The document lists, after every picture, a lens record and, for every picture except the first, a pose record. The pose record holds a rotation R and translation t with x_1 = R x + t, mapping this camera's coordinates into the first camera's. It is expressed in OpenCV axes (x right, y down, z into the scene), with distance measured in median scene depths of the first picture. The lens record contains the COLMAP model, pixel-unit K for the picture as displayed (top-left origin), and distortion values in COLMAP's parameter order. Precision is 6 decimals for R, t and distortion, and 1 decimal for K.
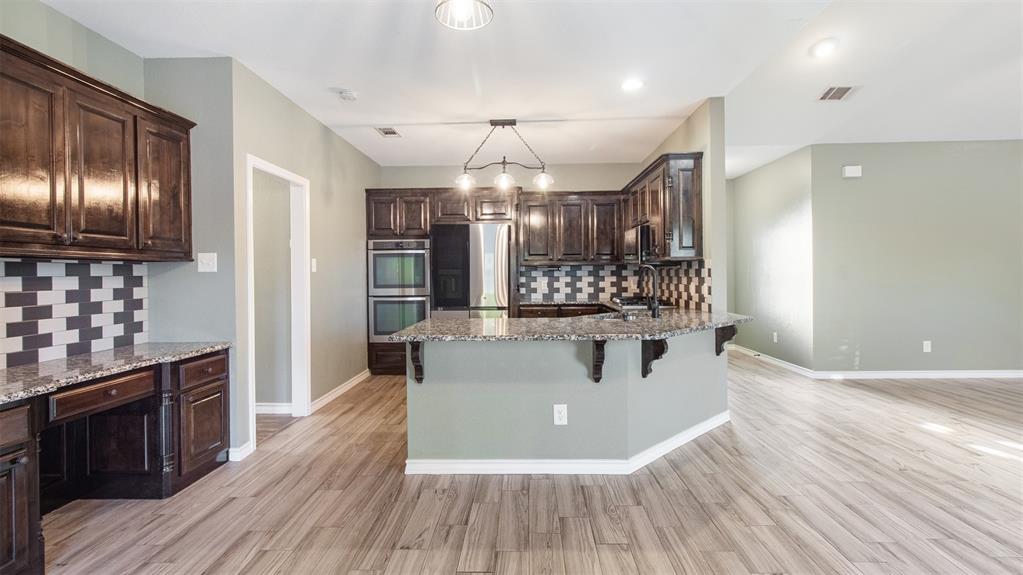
lens RADIAL K [[472.3, 0, 512.9], [0, 472.3, 280.5], [0, 0, 1]] dist [-0.000712, 0.002153]
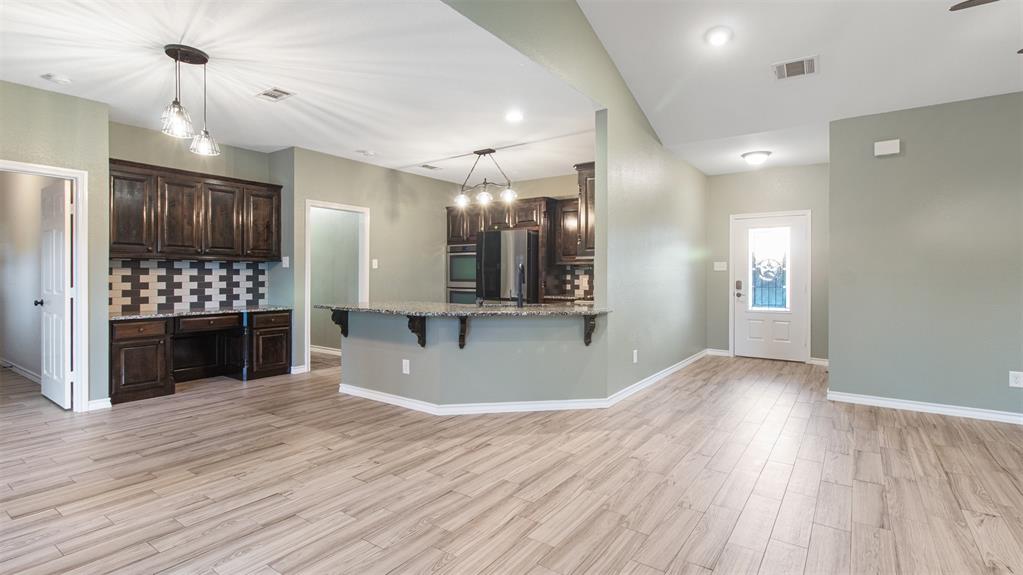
lens RADIAL K [[472.3, 0, 507.8], [0, 472.3, 283.1], [0, 0, 1]] dist [-0.000712, 0.002153]
pose [[0.833874, 0.024492, -0.551411, 1.109552], [-0.020677, 0.999700, 0.013134, 0.000935], [0.551567, 0.000449, 0.834130, -0.037749]]
